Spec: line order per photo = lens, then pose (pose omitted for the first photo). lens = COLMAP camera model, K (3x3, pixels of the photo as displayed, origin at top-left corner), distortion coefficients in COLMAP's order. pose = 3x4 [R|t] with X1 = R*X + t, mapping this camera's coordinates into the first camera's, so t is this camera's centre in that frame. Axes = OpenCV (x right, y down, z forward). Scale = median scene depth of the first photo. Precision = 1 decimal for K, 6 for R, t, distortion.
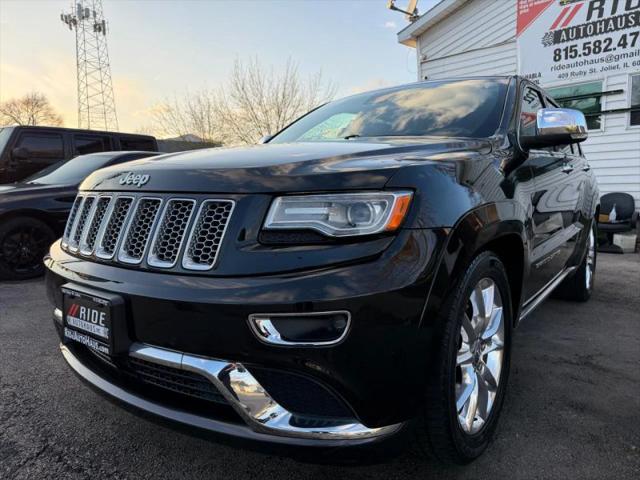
lens RADIAL K [[463.9, 0, 318.1], [0, 463.9, 239.3], [0, 0, 1]] dist [0.000918, -0.003096]
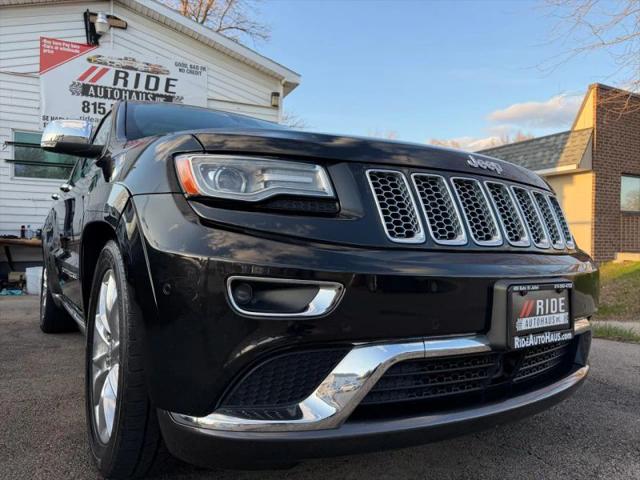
lens RADIAL K [[463.3, 0, 320.0], [0, 463.3, 240.0], [0, 0, 1]] dist [0.002696, -0.005025]
pose [[0.316948, 0.033024, 0.947868, -0.316771], [0.090076, 0.993828, -0.064745, 0.011948], [-0.944156, 0.105901, 0.312017, 0.241267]]
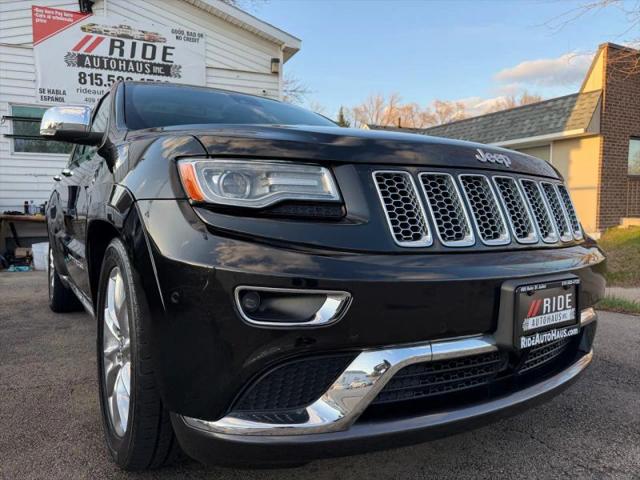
lens RADIAL K [[463.6, 0, 318.8], [0, 463.6, 240.8], [0, 0, 1]] dist [0.001567, -0.004400]
pose [[0.325314, -0.044008, 0.944581, -0.316212], [0.103643, 0.994558, 0.010642, -0.002718], [-0.939909, 0.094438, 0.328105, 0.241343]]
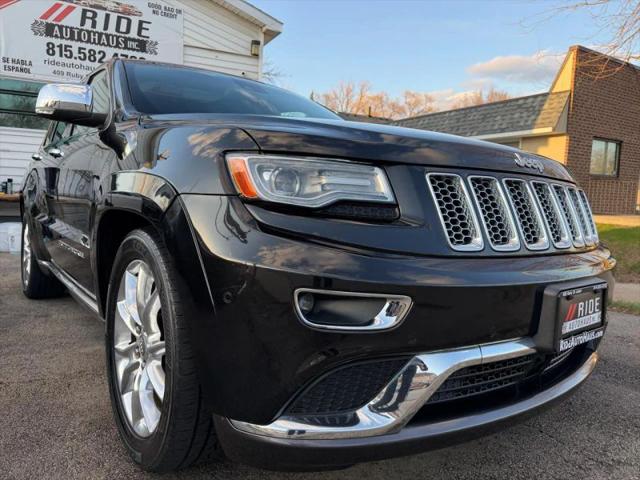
lens RADIAL K [[463.7, 0, 324.4], [0, 463.7, 240.7], [0, 0, 1]] dist [-0.000179, -0.003465]
pose [[0.243390, -0.063947, 0.967818, -0.321867], [0.073611, 0.996164, 0.047308, -0.010758], [-0.967131, 0.059727, 0.247164, 0.272668]]
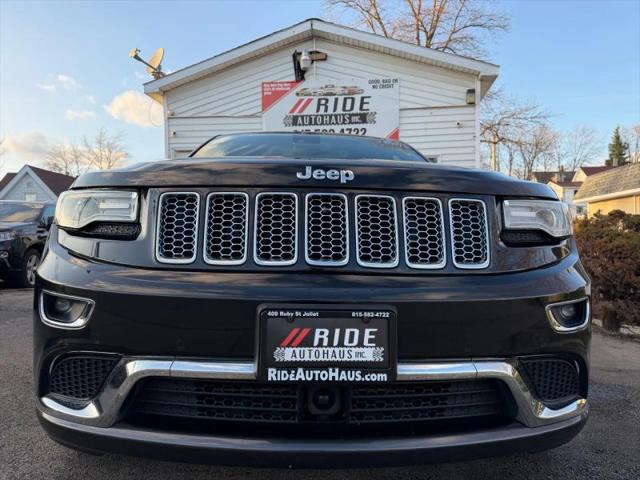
lens RADIAL K [[454.3, 0, 320.0], [0, 454.3, 240.0], [0, 0, 1]] dist [0.126520, -0.205269]
pose [[0.766979, 0.030795, 0.640933, -0.214899], [0.056608, 0.991706, -0.115389, 0.019375], [-0.639170, 0.124783, 0.758875, 0.093341]]
